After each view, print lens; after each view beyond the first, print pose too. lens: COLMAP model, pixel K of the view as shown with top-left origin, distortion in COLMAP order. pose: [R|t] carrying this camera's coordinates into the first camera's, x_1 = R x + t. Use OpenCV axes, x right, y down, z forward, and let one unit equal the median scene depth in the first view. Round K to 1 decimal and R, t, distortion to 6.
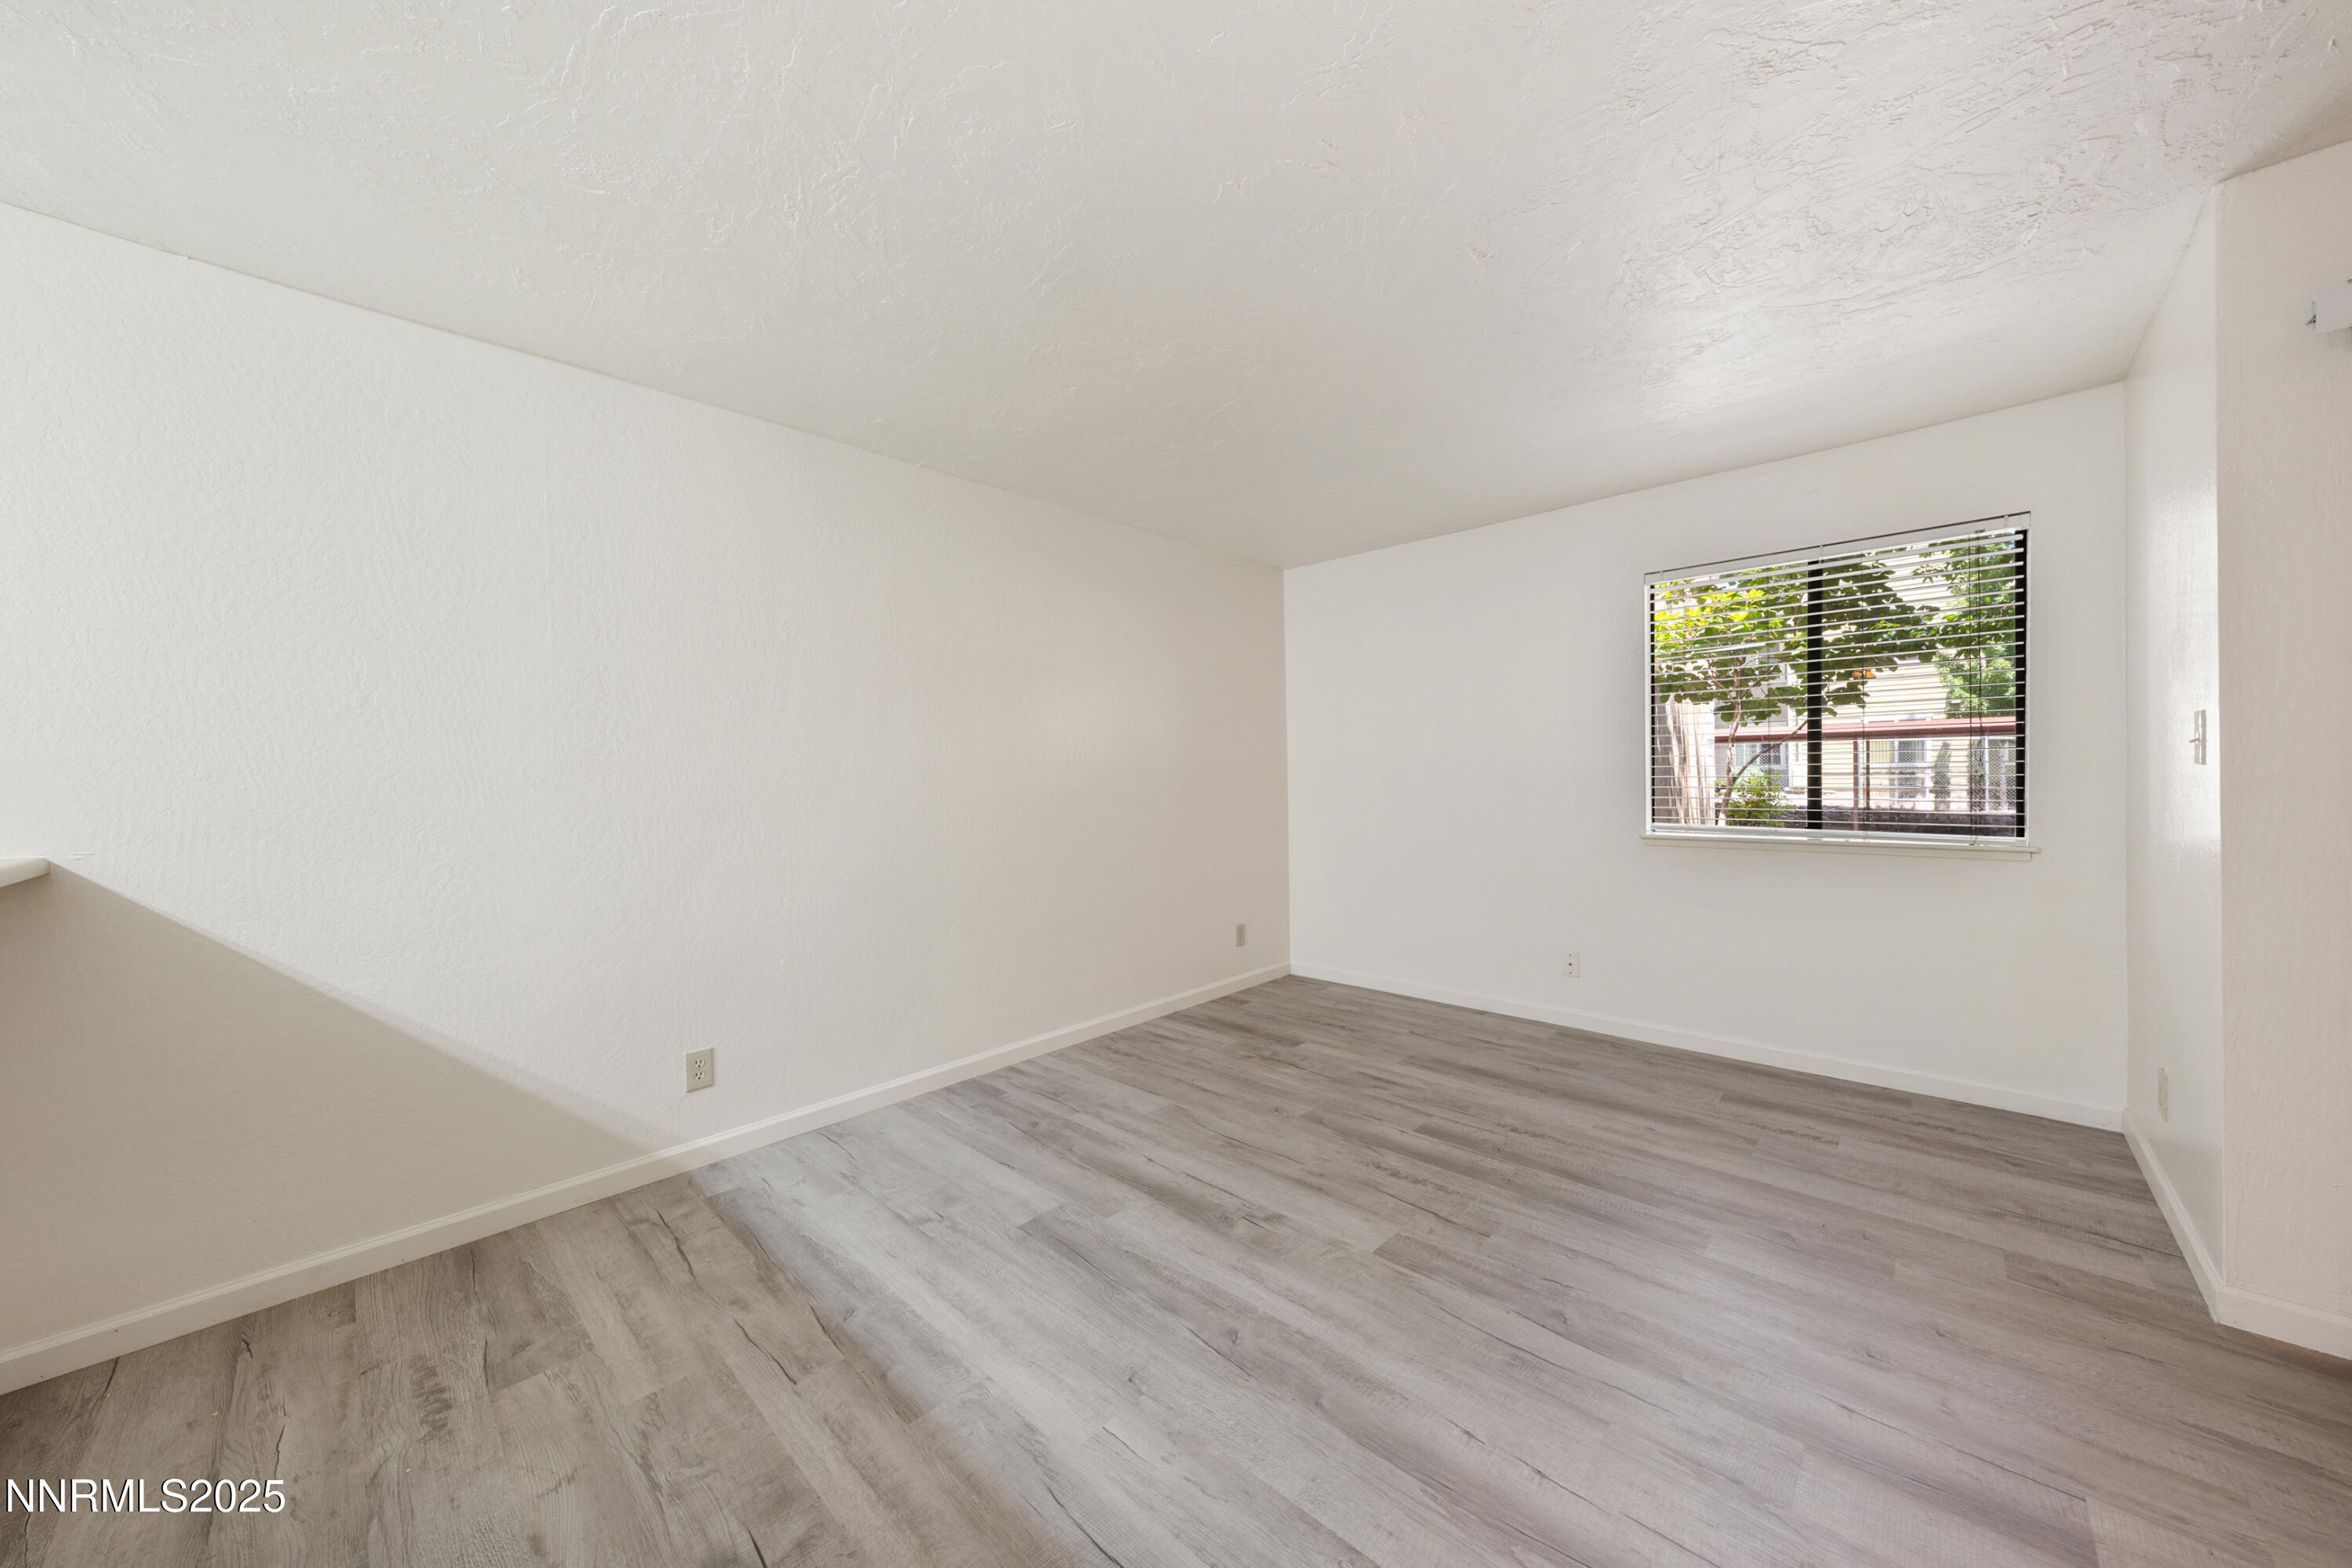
lens RADIAL K [[803.2, 0, 1167.6], [0, 803.2, 779.3], [0, 0, 1]] dist [-0.005224, 0.000371]
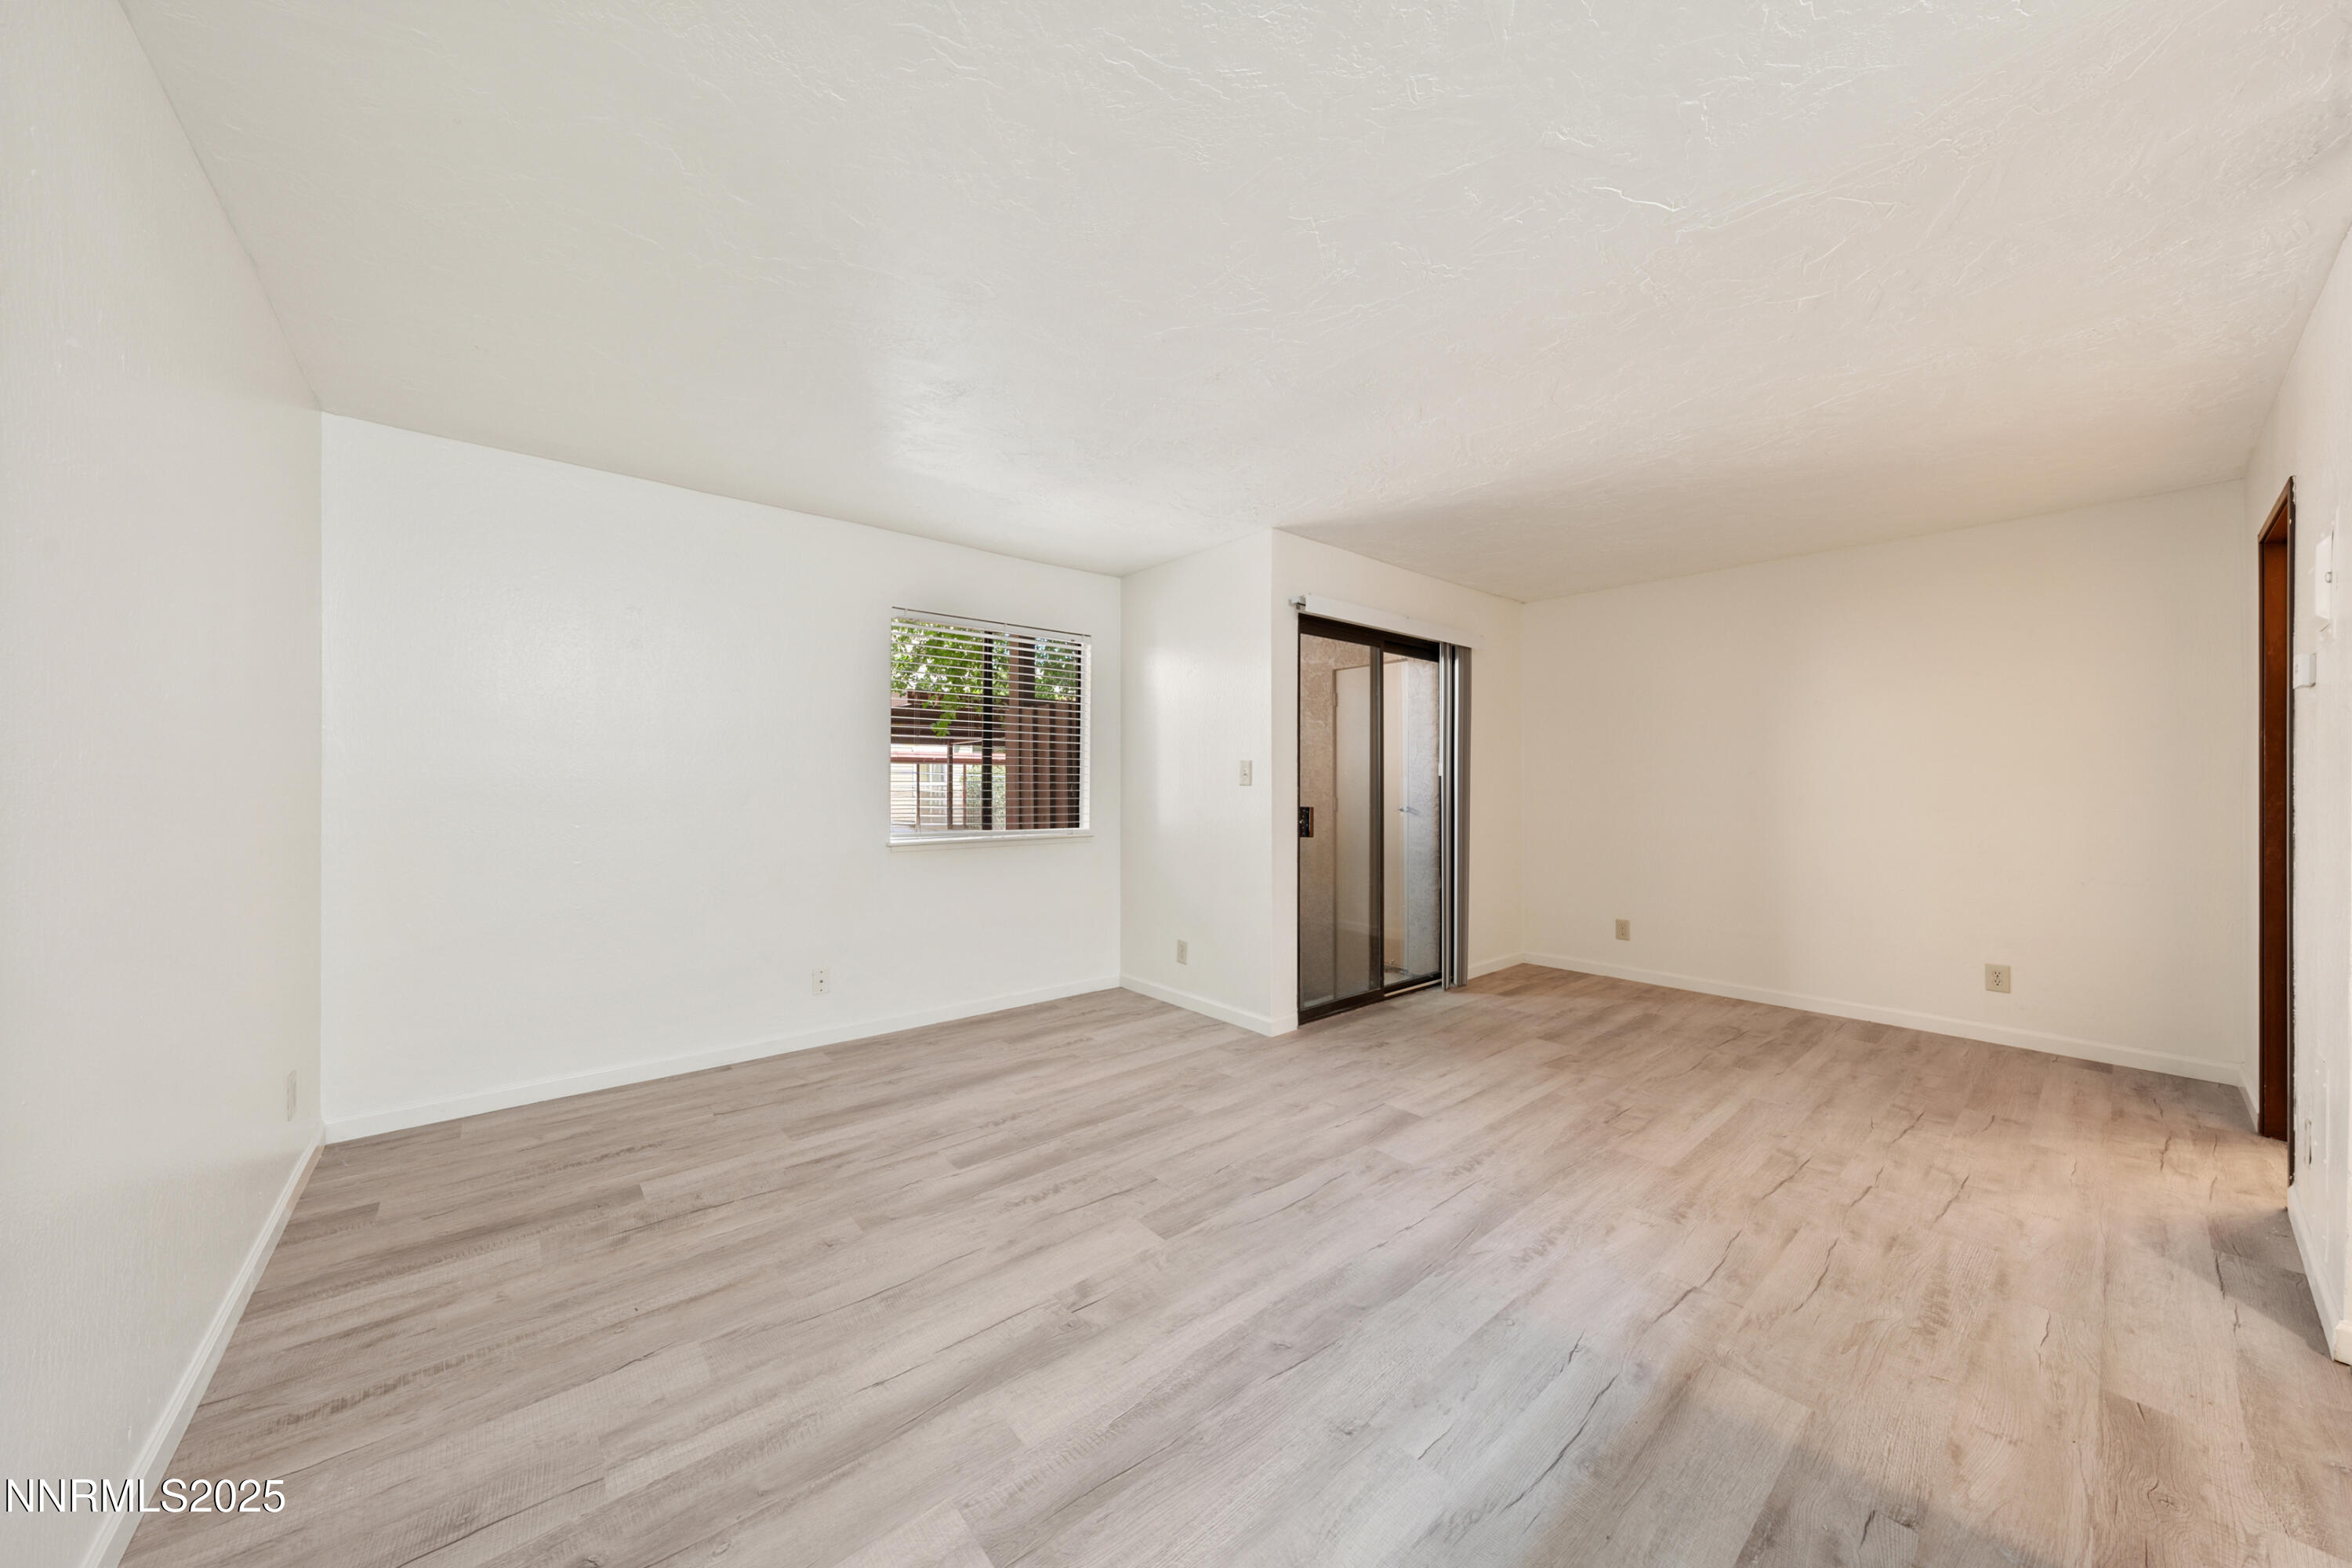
lens RADIAL K [[803.2, 0, 1167.6], [0, 803.2, 779.3], [0, 0, 1]] dist [-0.005224, 0.000371]
pose [[0.111828, 0.020605, 0.993514, -0.564774], [0.002539, 0.999776, -0.021021, 0.007534], [-0.993724, 0.004873, 0.111750, 0.619320]]
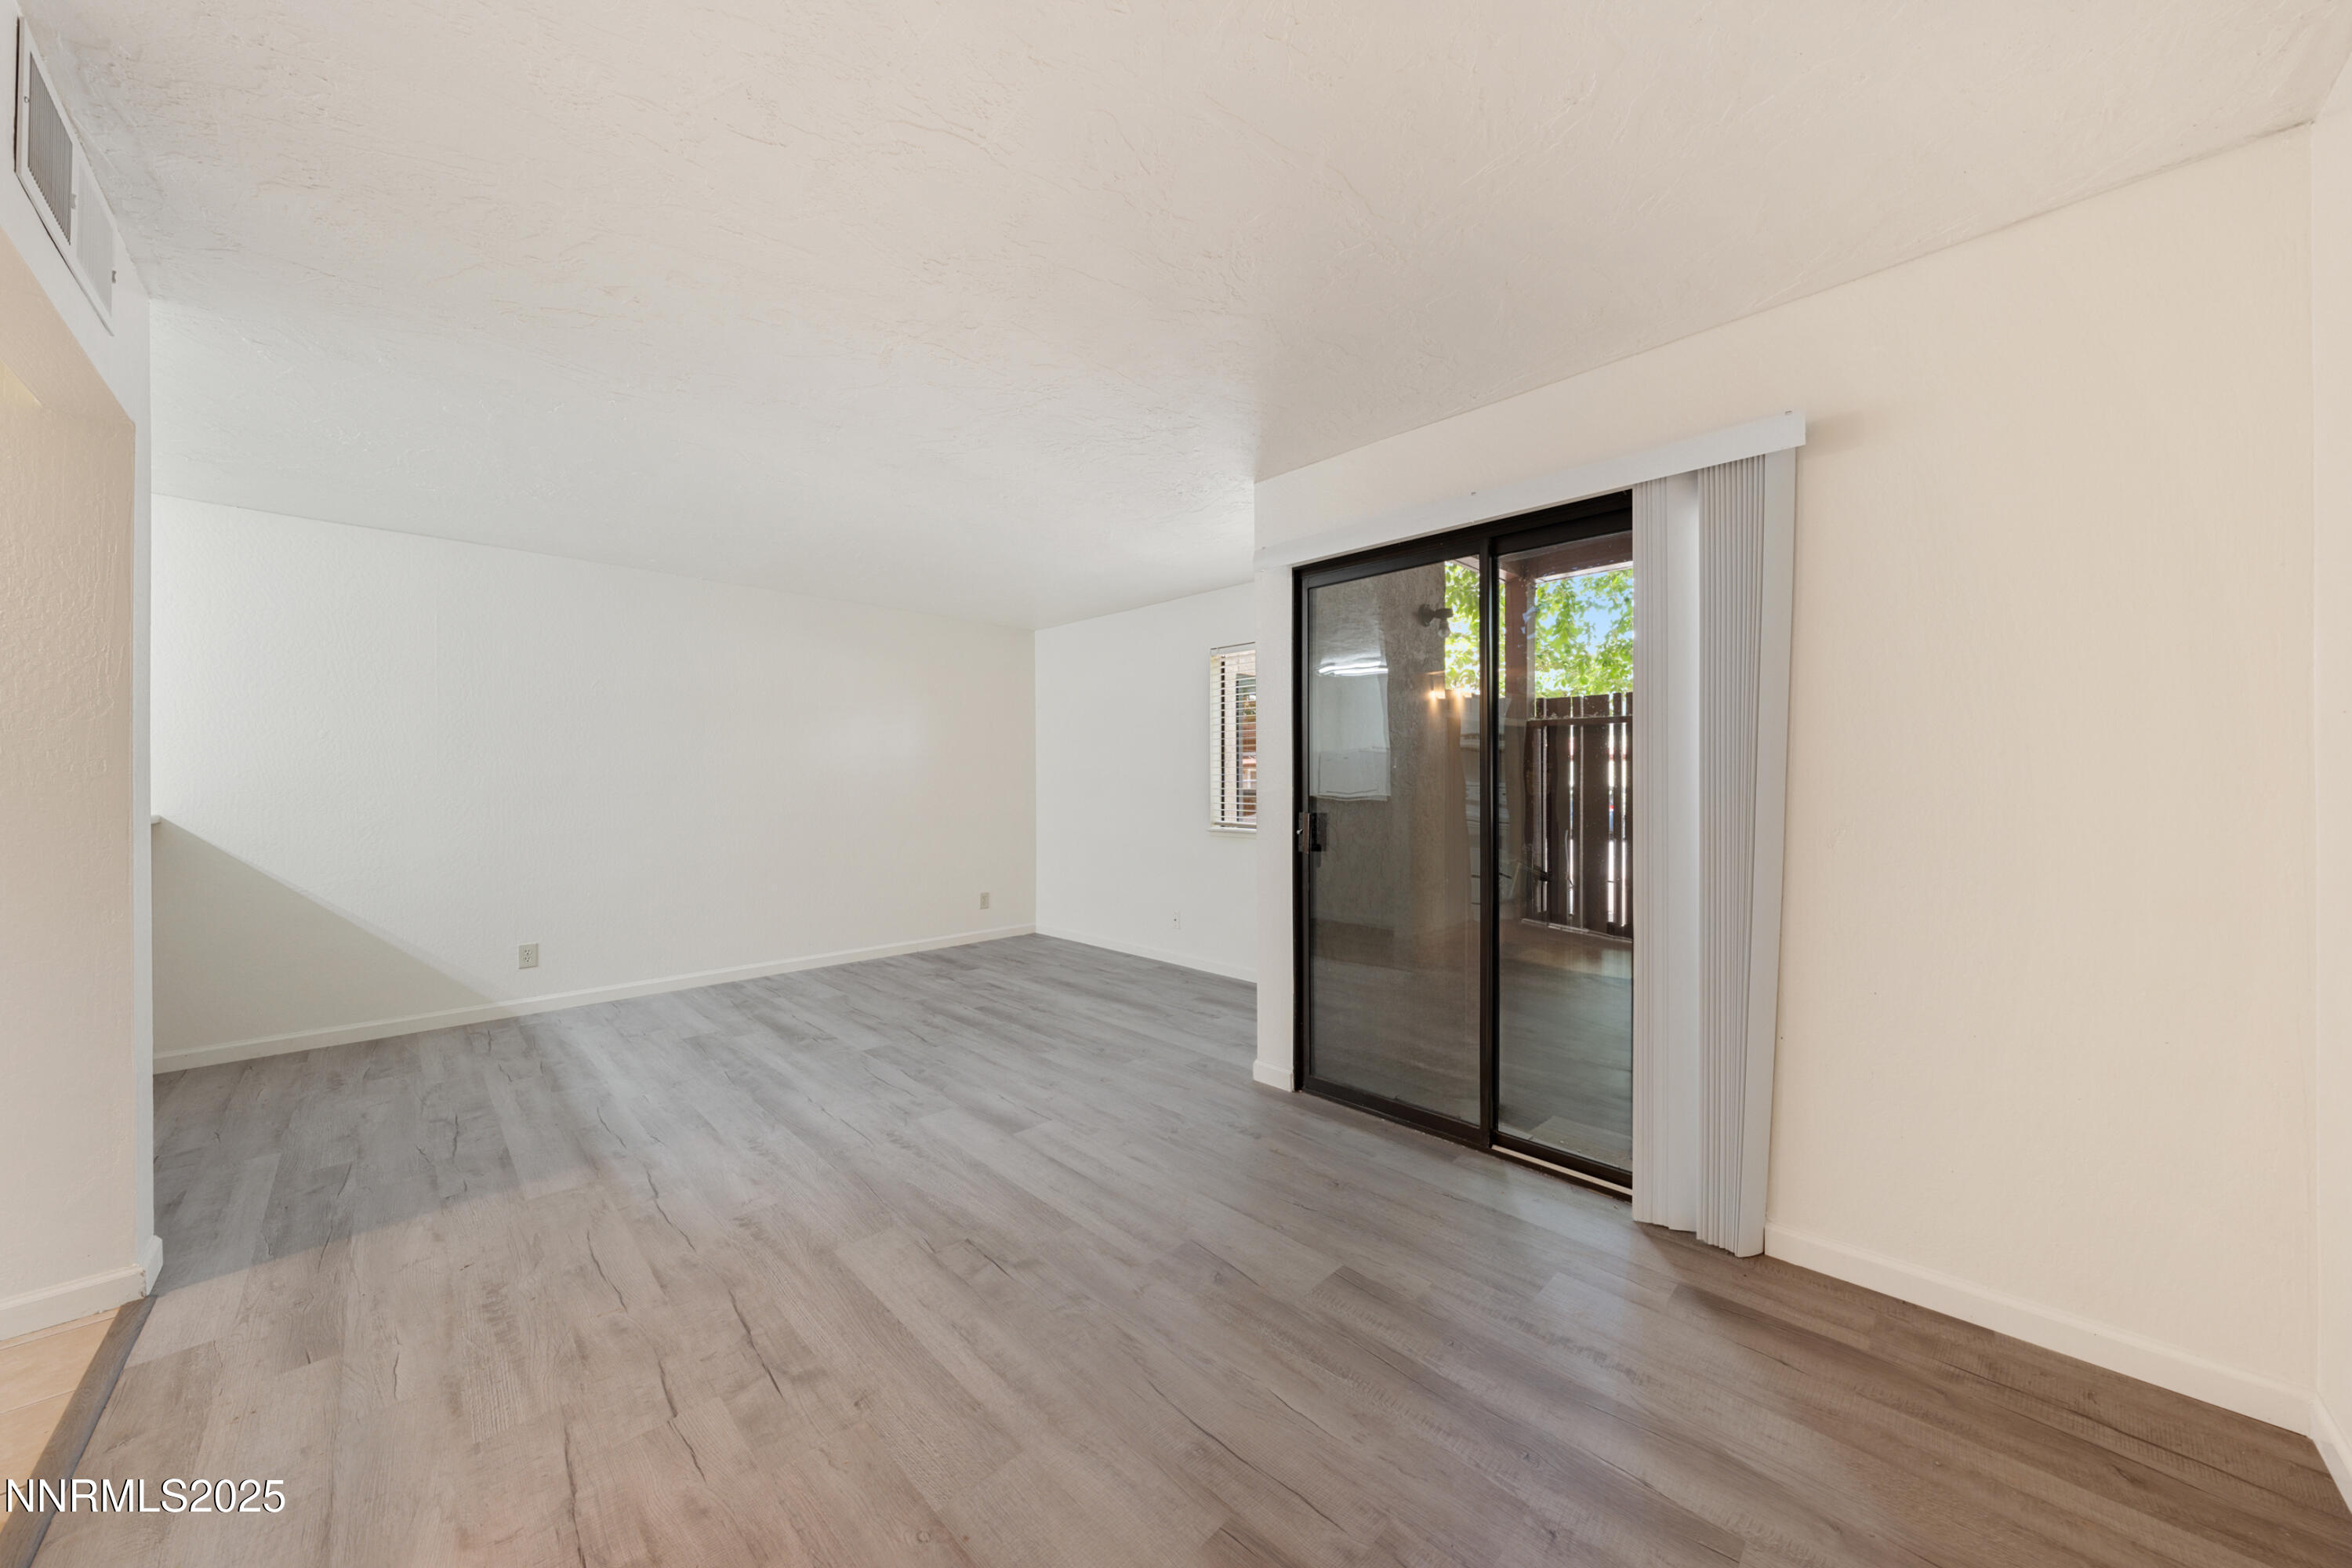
lens RADIAL K [[794.8, 0, 1168.7], [0, 794.8, 779.3], [0, 0, 1]] dist [-0.004005, -0.000050]
pose [[0.999534, 0.014568, -0.026816, 0.691958], [-0.014794, 0.999856, -0.008276, -0.007484], [0.026691, 0.008669, 0.999606, -0.537175]]
